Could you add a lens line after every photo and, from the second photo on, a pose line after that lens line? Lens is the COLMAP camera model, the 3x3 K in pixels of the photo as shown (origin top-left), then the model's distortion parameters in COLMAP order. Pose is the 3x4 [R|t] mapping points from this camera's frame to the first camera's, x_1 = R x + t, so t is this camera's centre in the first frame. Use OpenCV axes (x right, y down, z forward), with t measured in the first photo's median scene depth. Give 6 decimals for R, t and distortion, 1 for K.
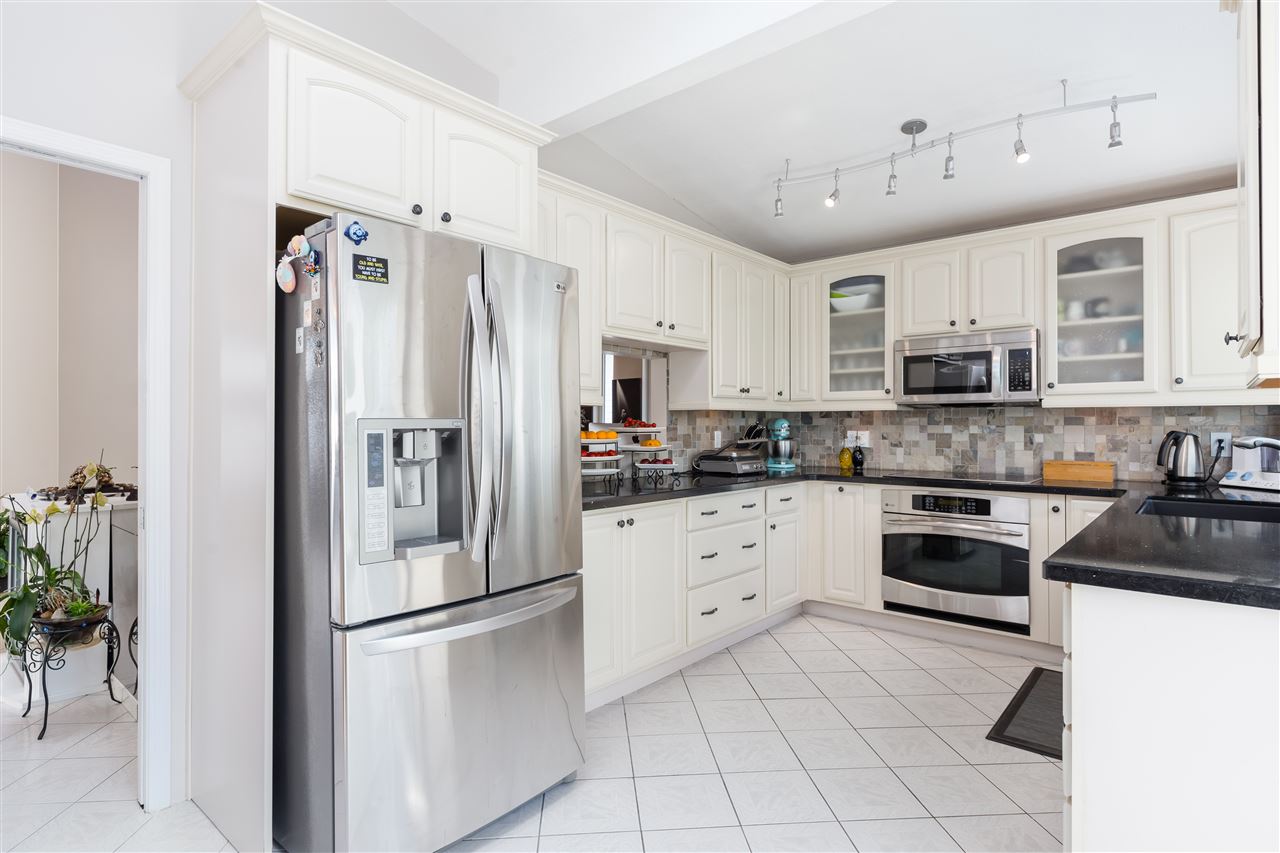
lens RADIAL K [[670.4, 0, 631.6], [0, 670.4, 423.0], [0, 0, 1]] dist [-0.000536, -0.000246]
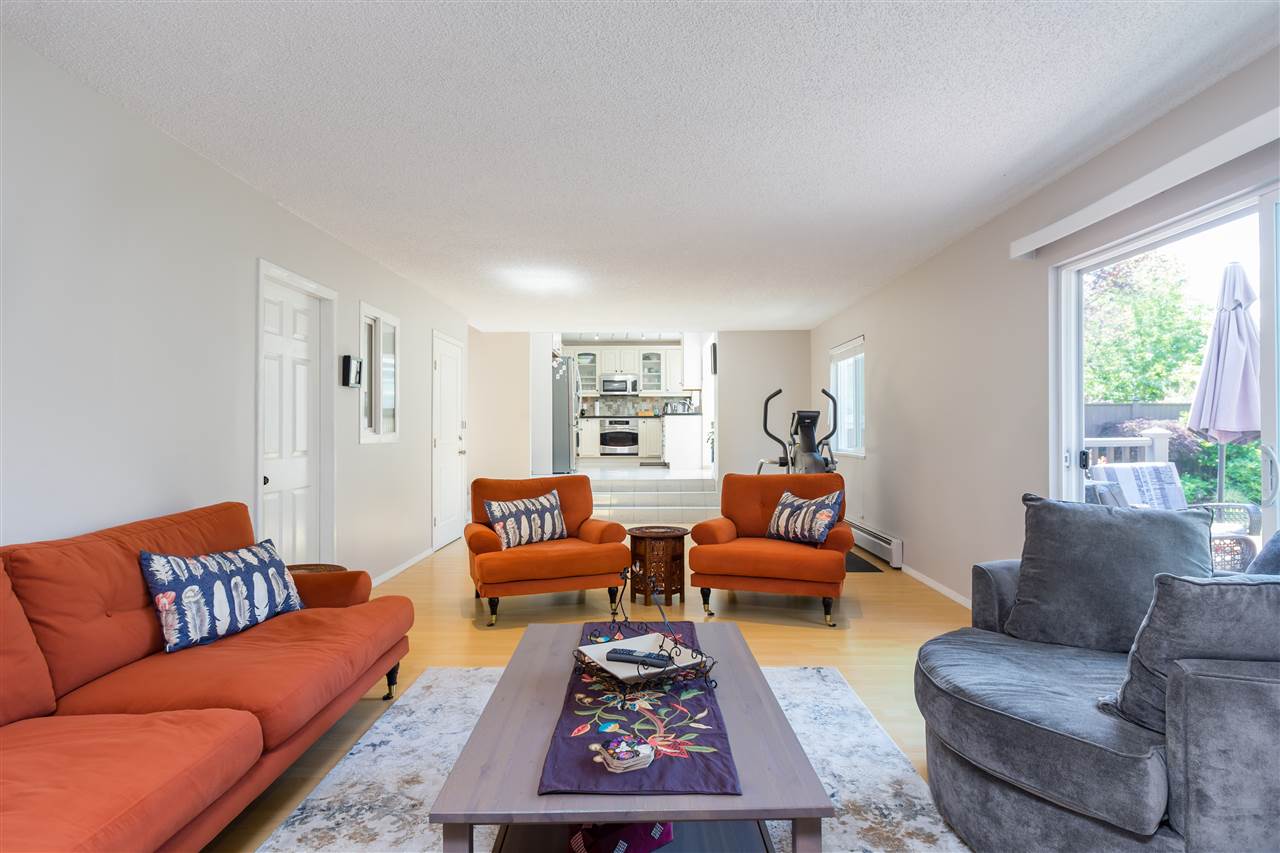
lens RADIAL K [[670.4, 0, 639.9], [0, 670.4, 427.4], [0, 0, 1]] dist [-0.000536, -0.000246]
pose [[0.754487, 0.000392, 0.656315, -1.738252], [-0.000792, 1.000000, 0.000312, 0.142012], [-0.656314, -0.000755, 0.754487, -1.720915]]
